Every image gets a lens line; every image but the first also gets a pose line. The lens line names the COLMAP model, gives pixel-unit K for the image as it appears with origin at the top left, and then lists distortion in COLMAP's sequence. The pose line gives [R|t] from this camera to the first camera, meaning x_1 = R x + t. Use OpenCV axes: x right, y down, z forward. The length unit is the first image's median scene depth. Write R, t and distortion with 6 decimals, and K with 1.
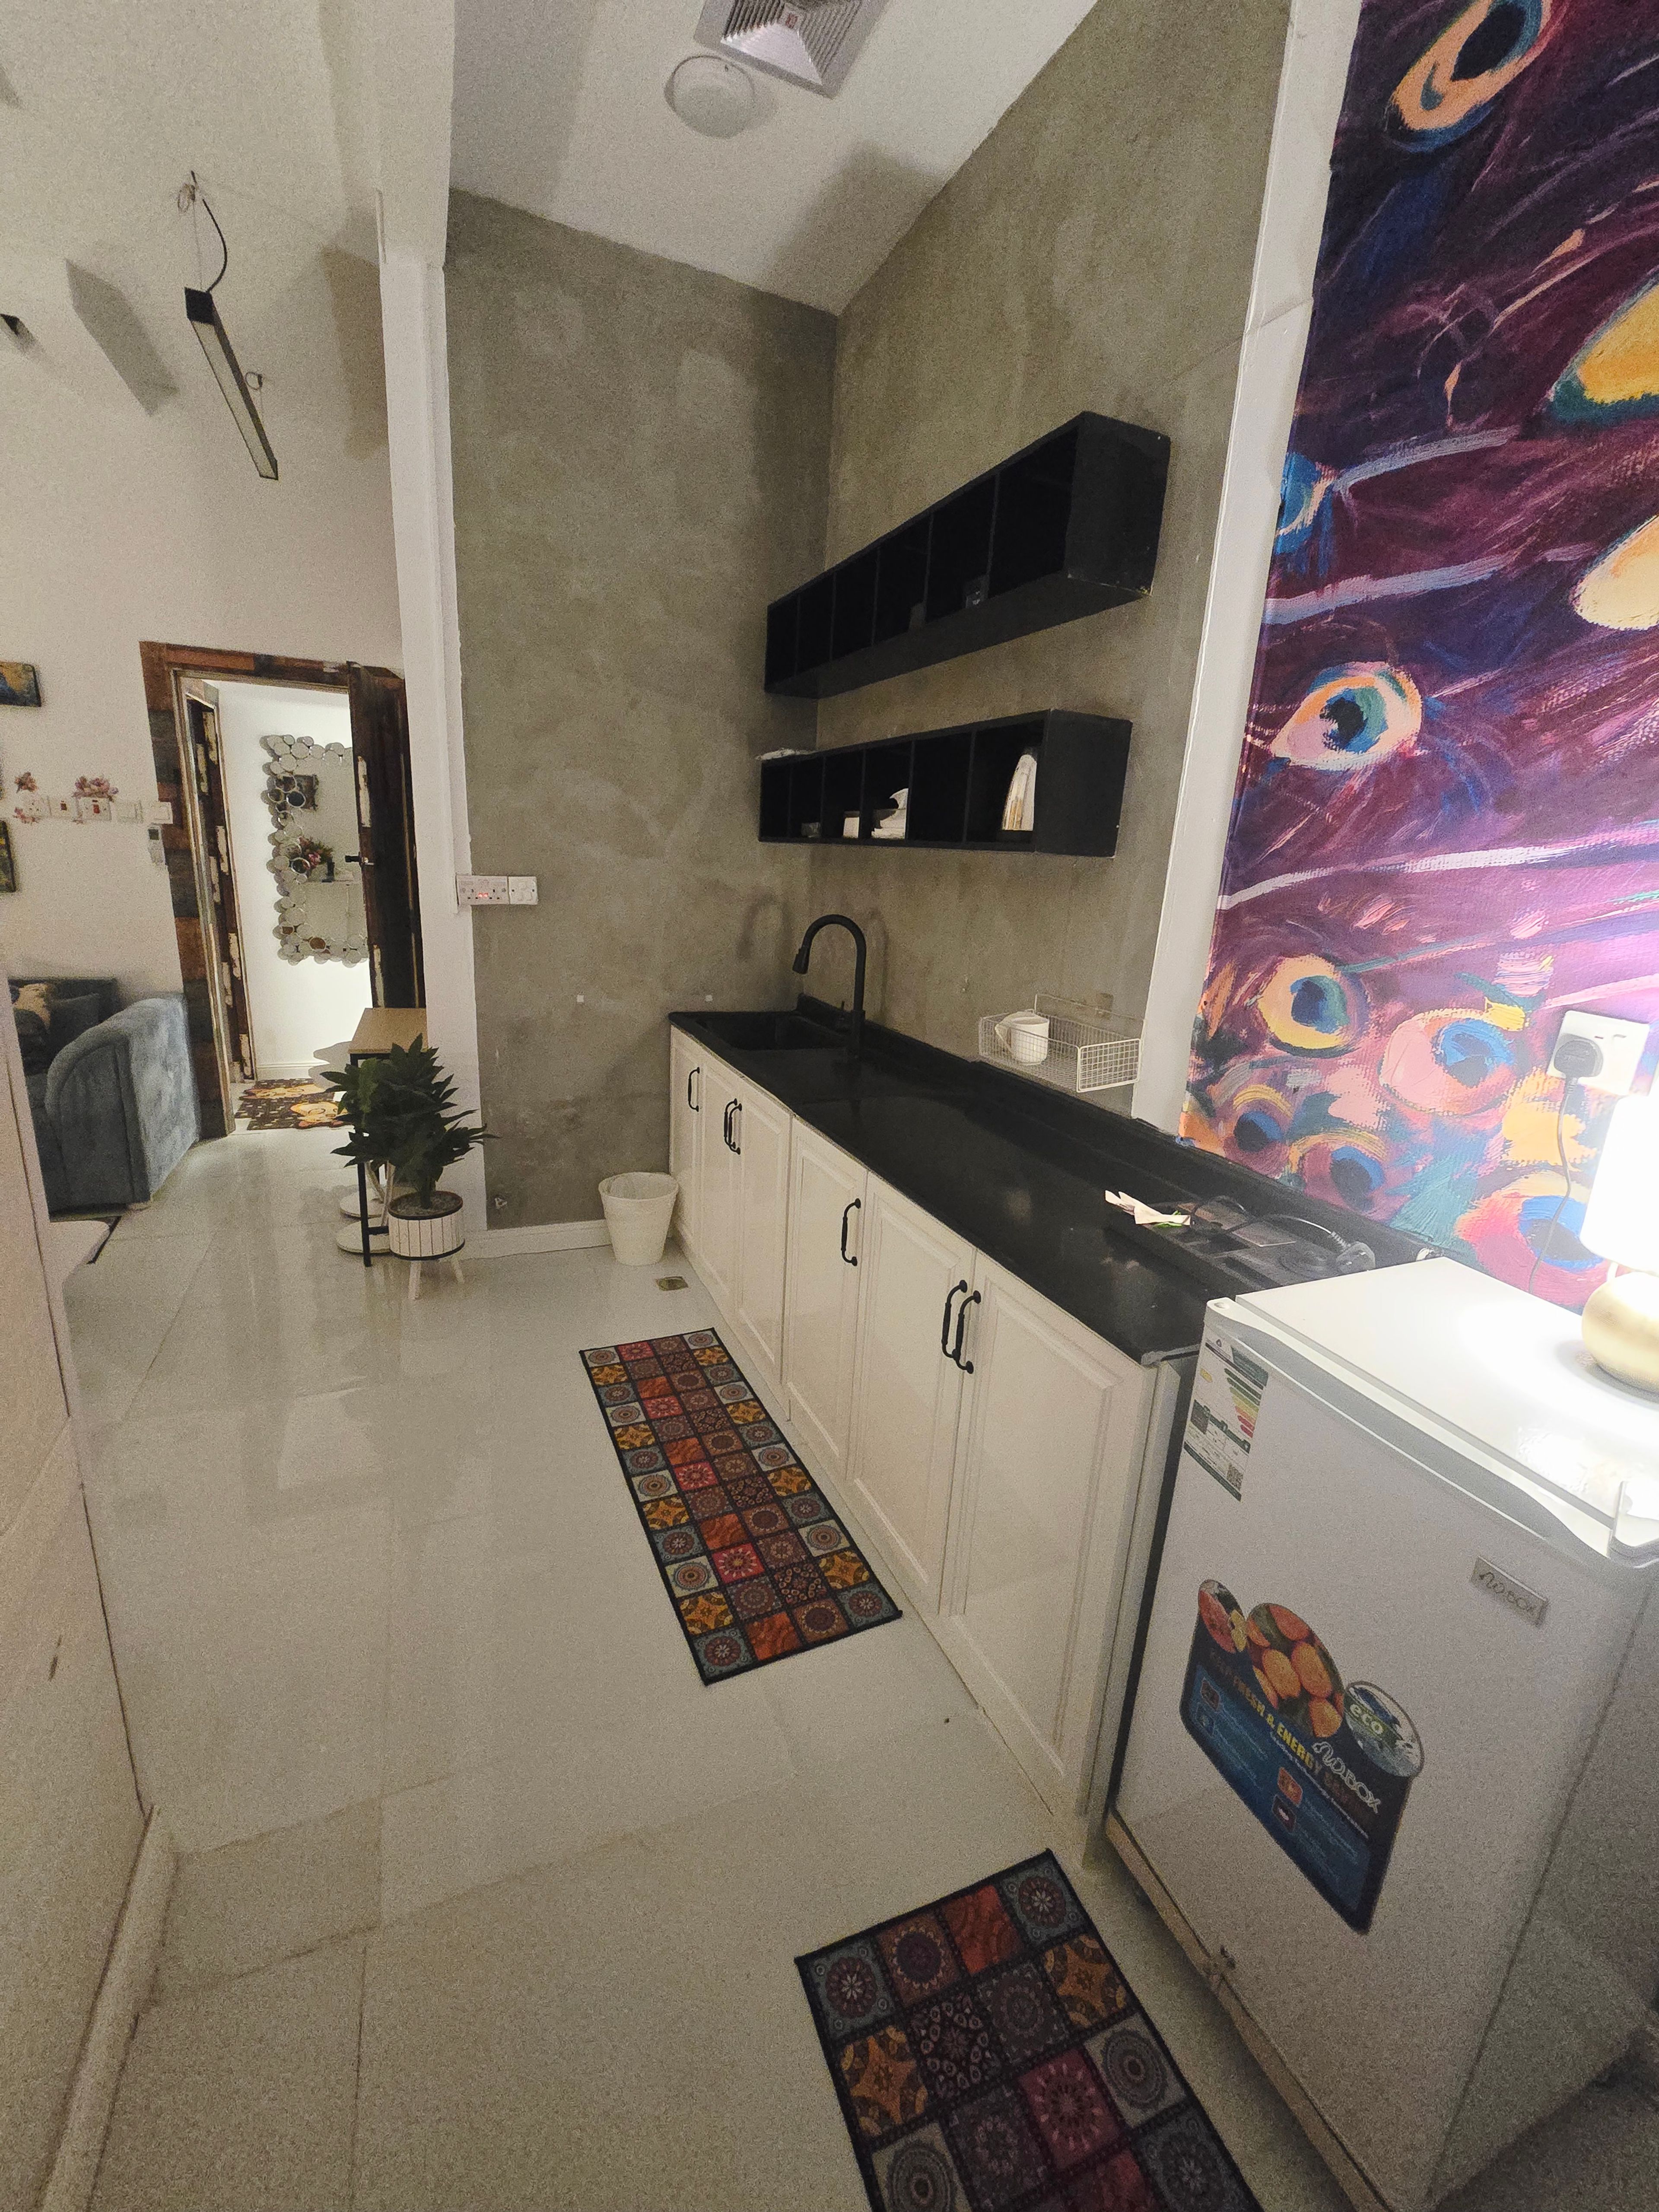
lens RADIAL K [[909.2, 0, 827.9], [0, 909.2, 1103.4], [0, 0, 1]] dist [0.005012, -0.005643]
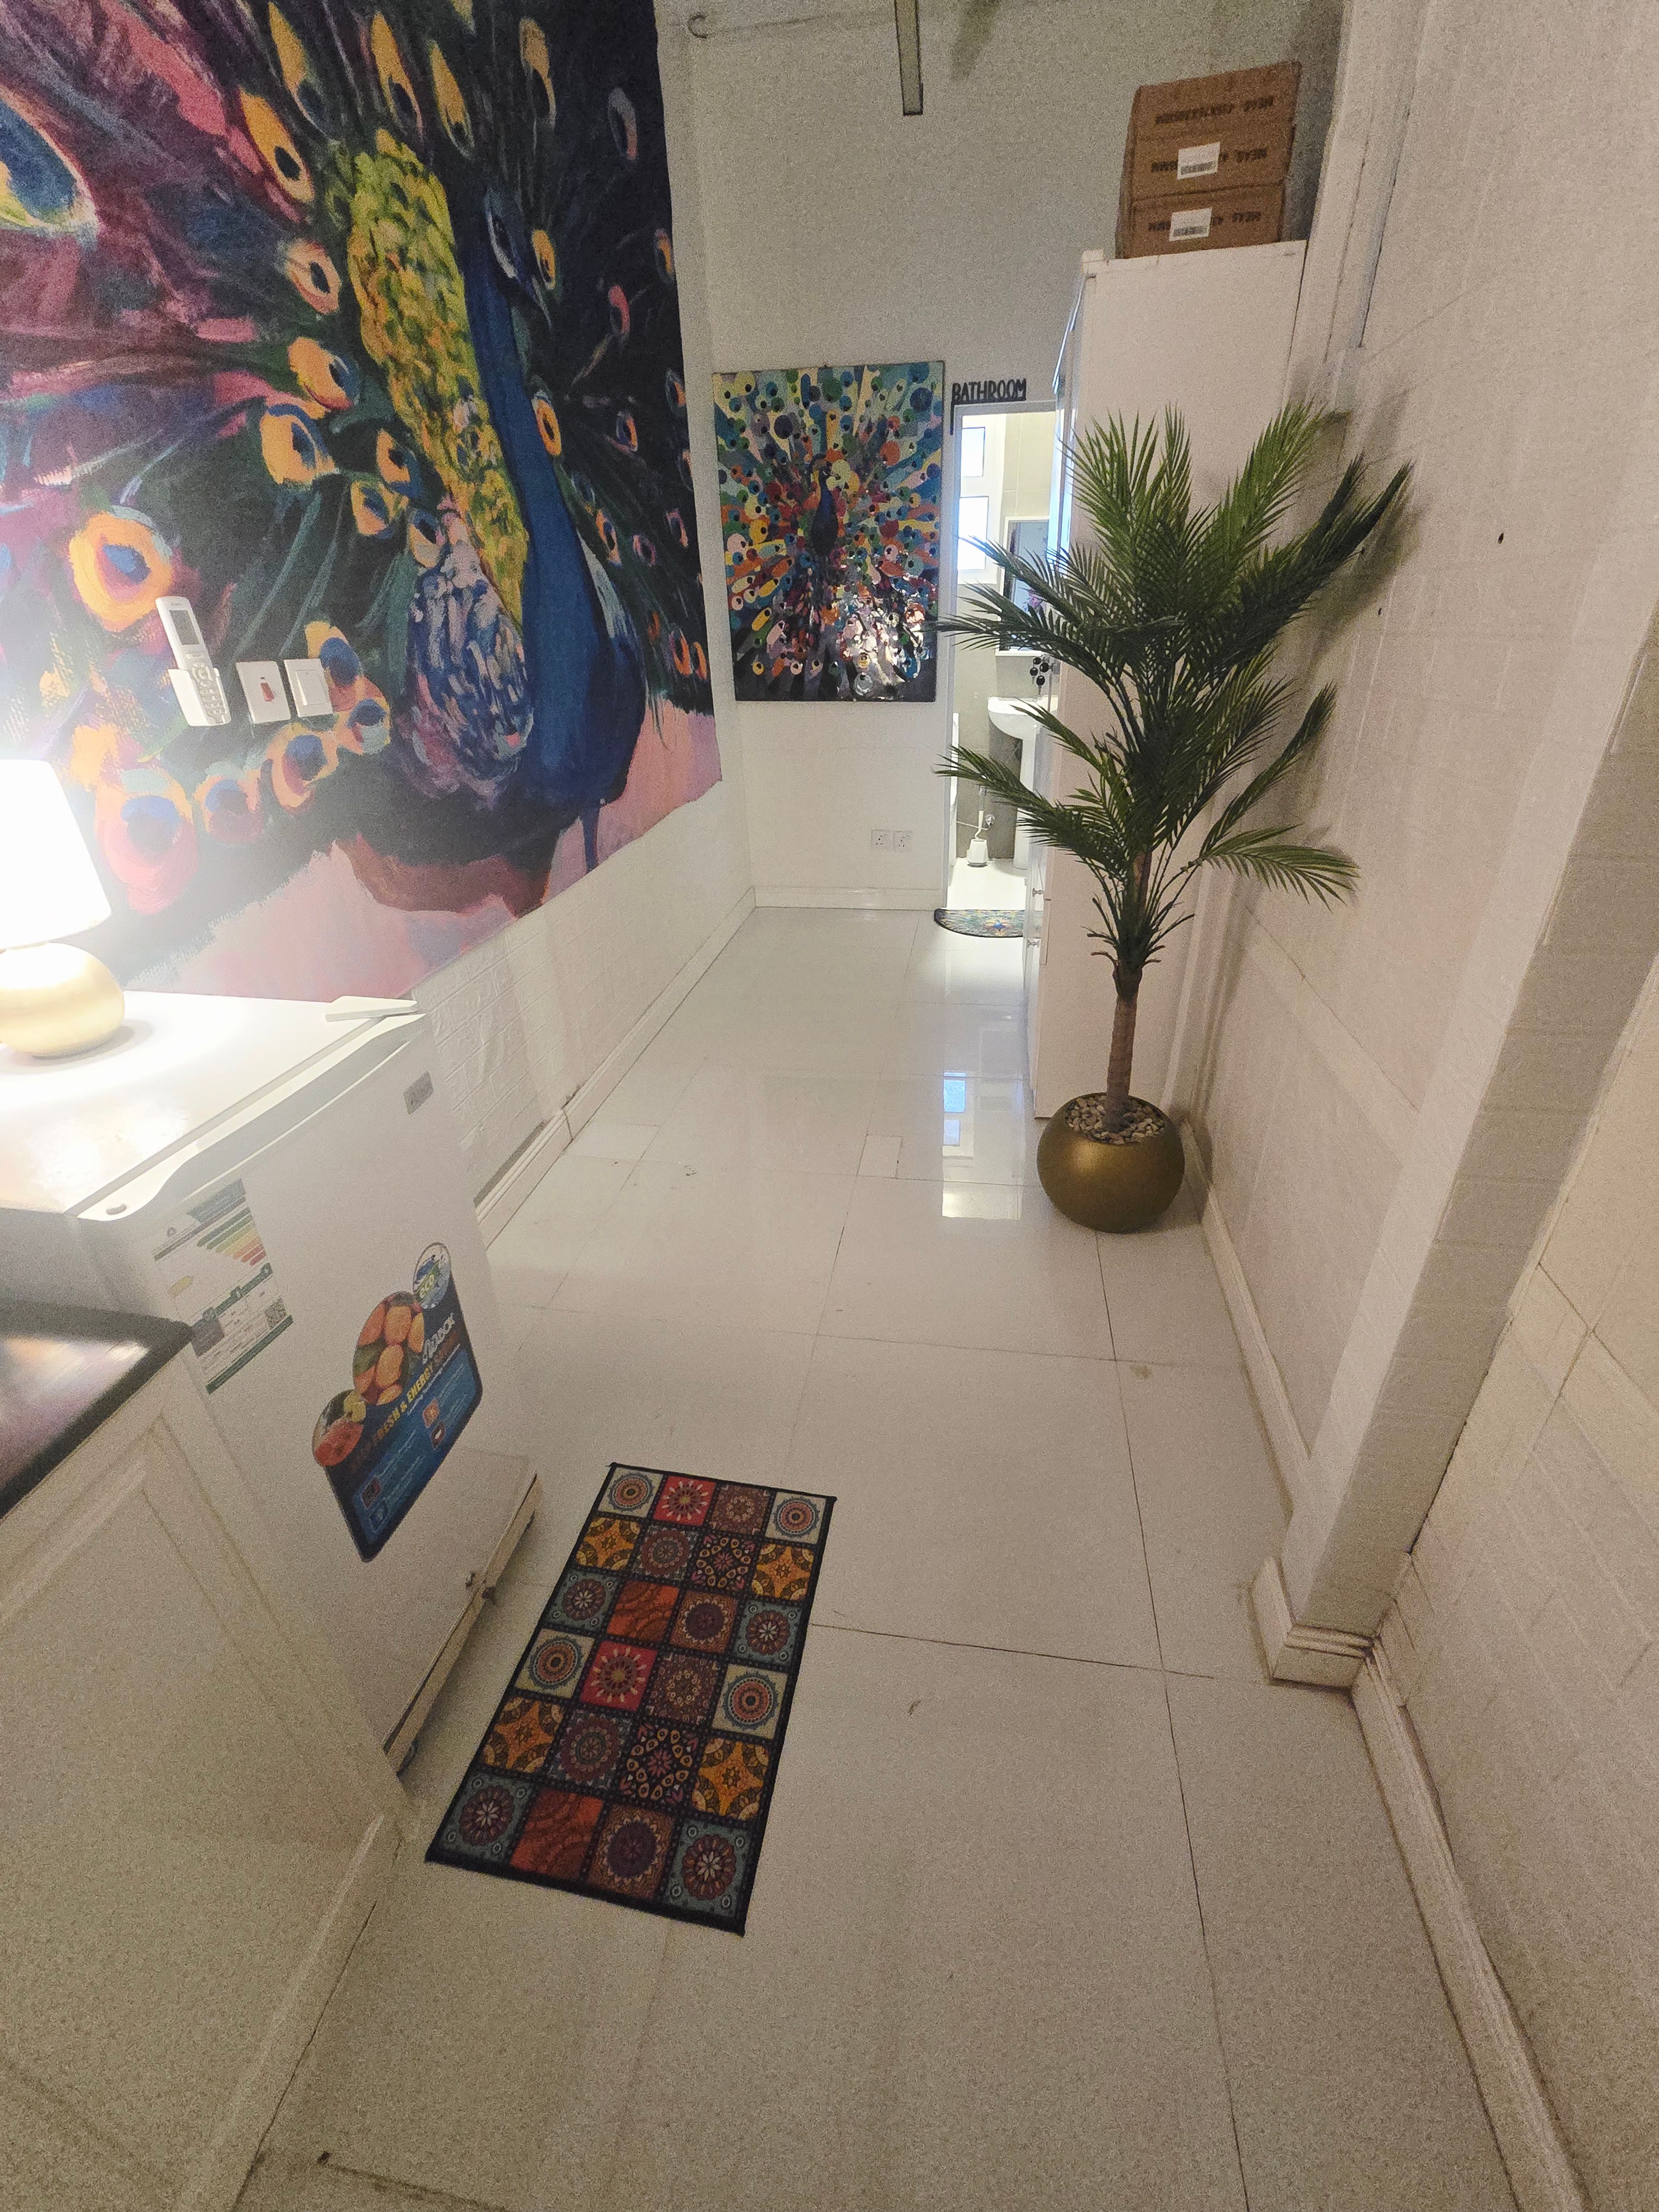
lens RADIAL K [[910.5, 0, 837.8], [0, 910.5, 1105.7], [0, 0, 1]] dist [-0.003217, -0.000203]
pose [[-0.846484, -0.288855, 0.447245, -0.240331], [0.114296, 0.721858, 0.682537, -0.185809], [-0.520002, 0.628875, -0.578026, 0.844523]]
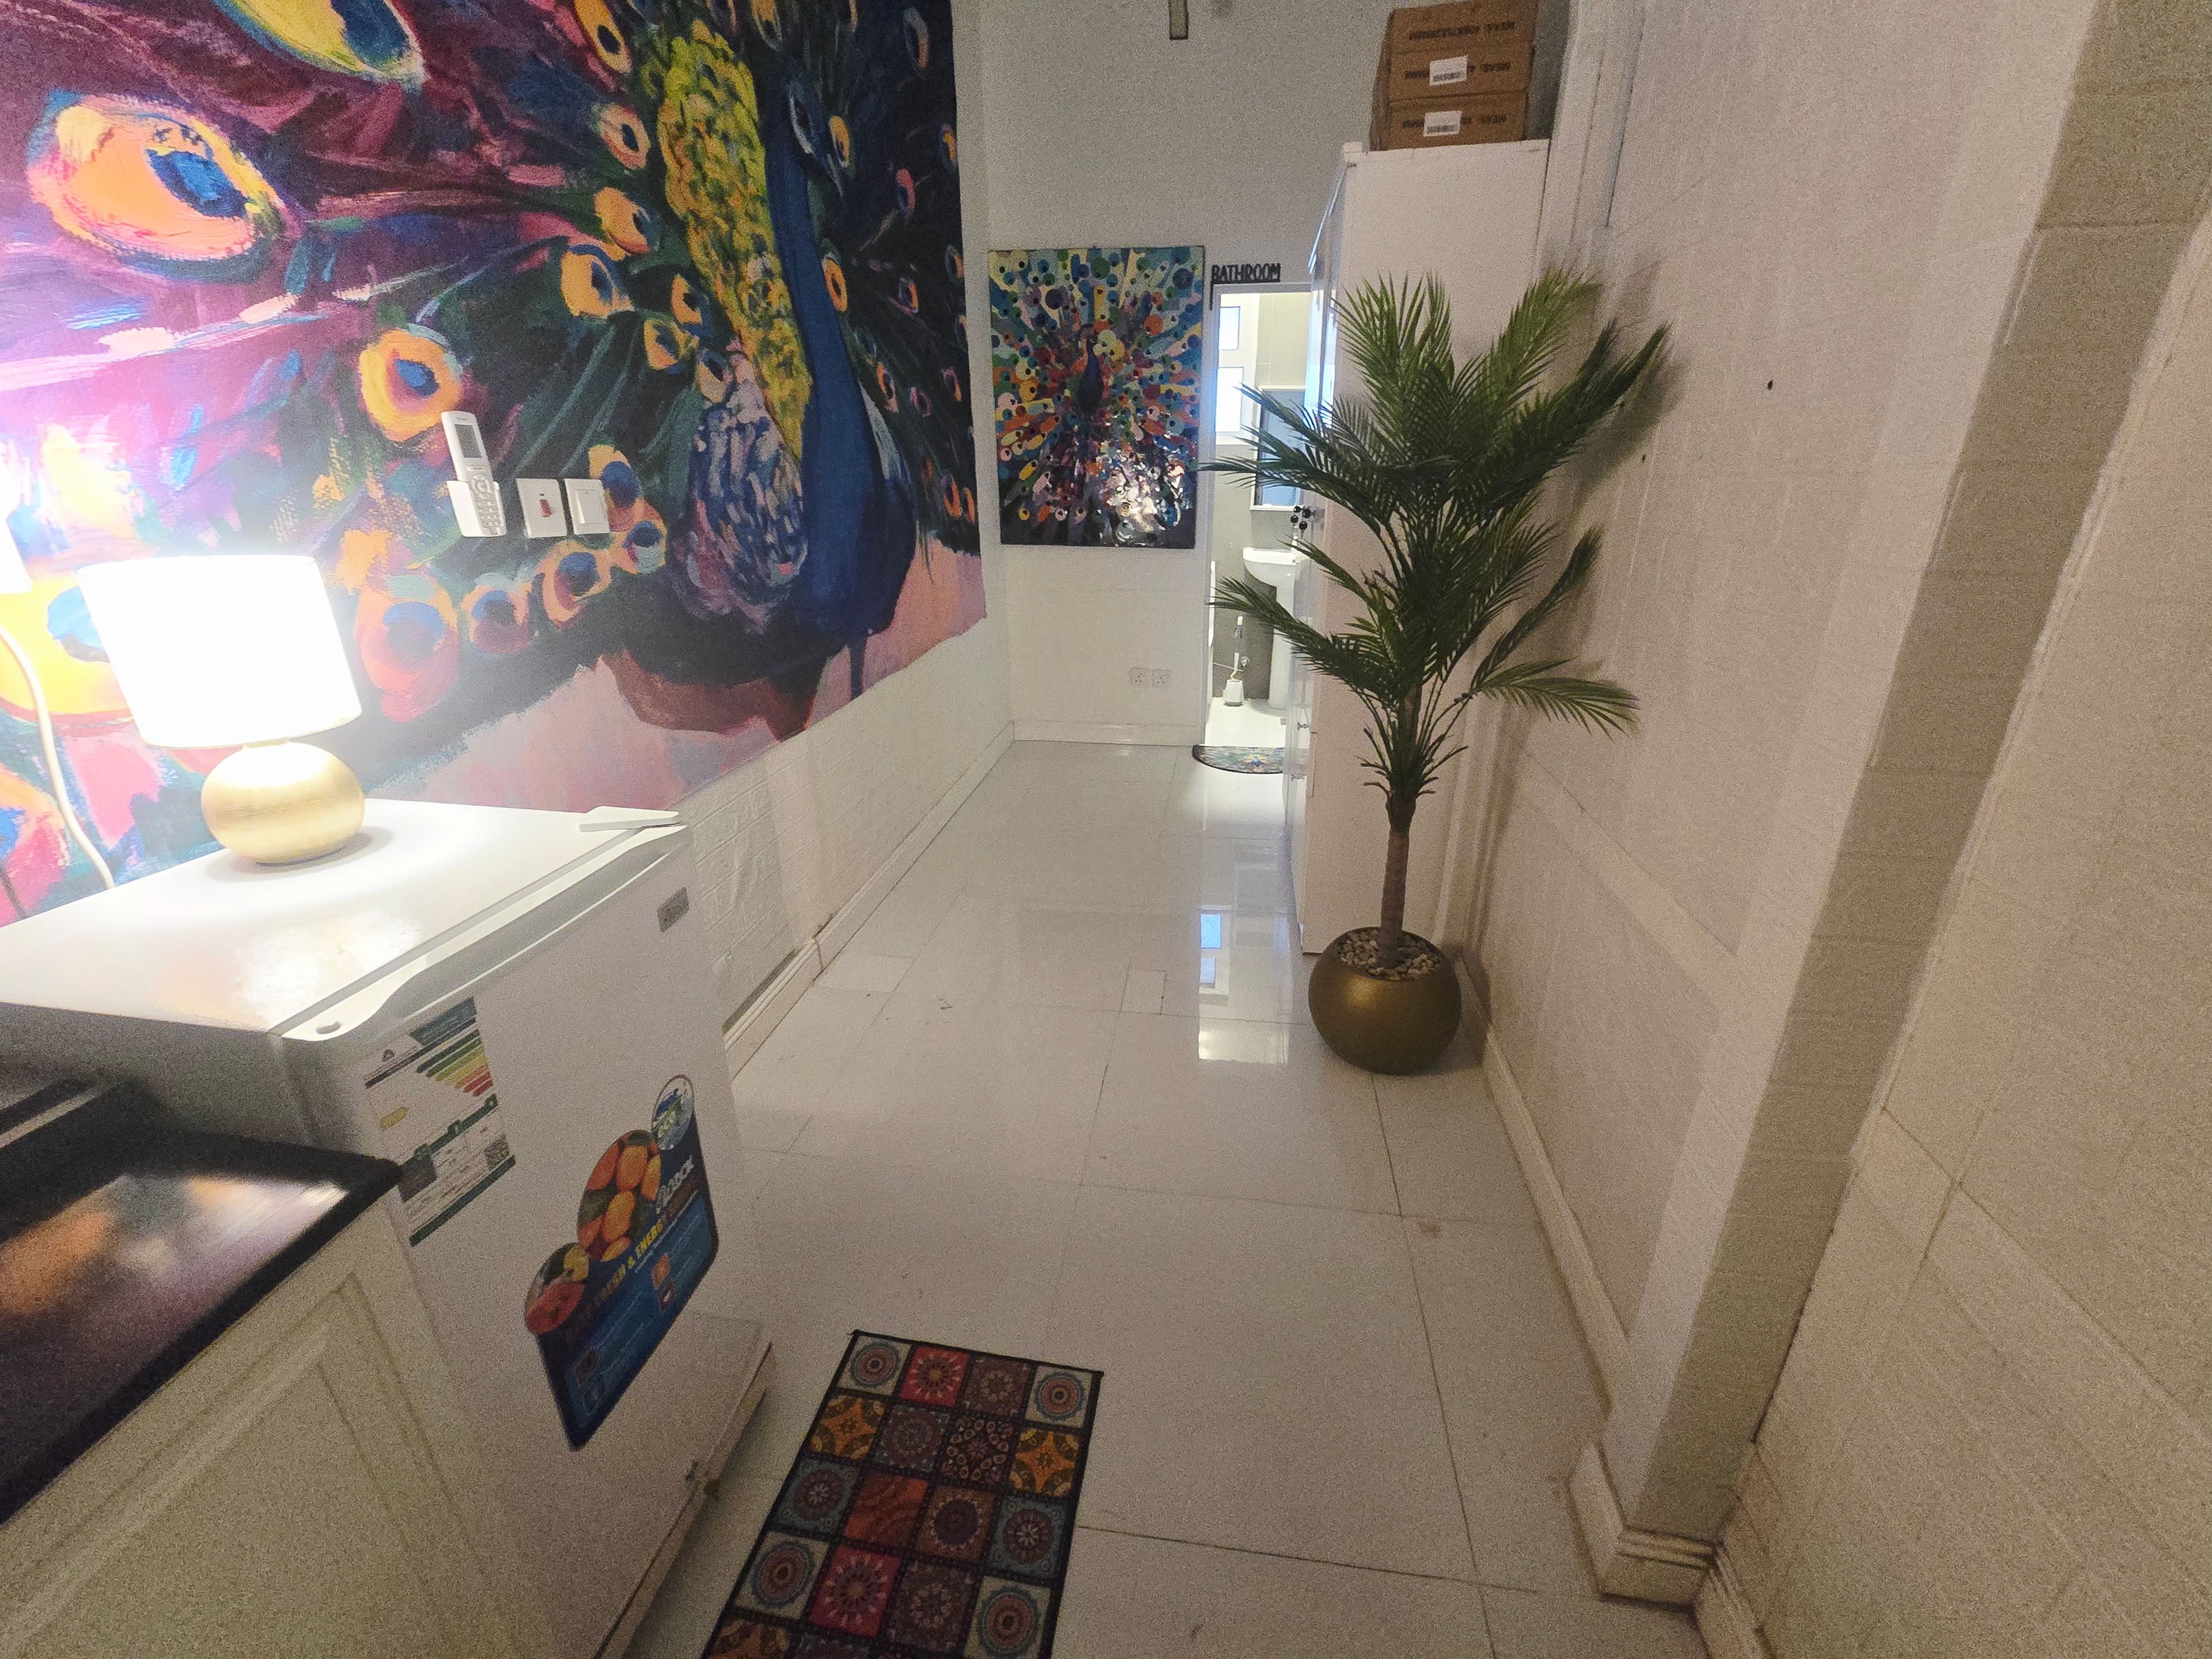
lens RADIAL K [[909.2, 0, 1106.0], [0, 909.2, 829.5], [0, 0, 1]] dist [0.005012, -0.005643]
pose [[-0.852641, -0.243897, 0.462079, -0.198979], [0.089516, 0.803104, 0.589076, -0.151473], [-0.514771, 0.543635, -0.662927, 0.843673]]
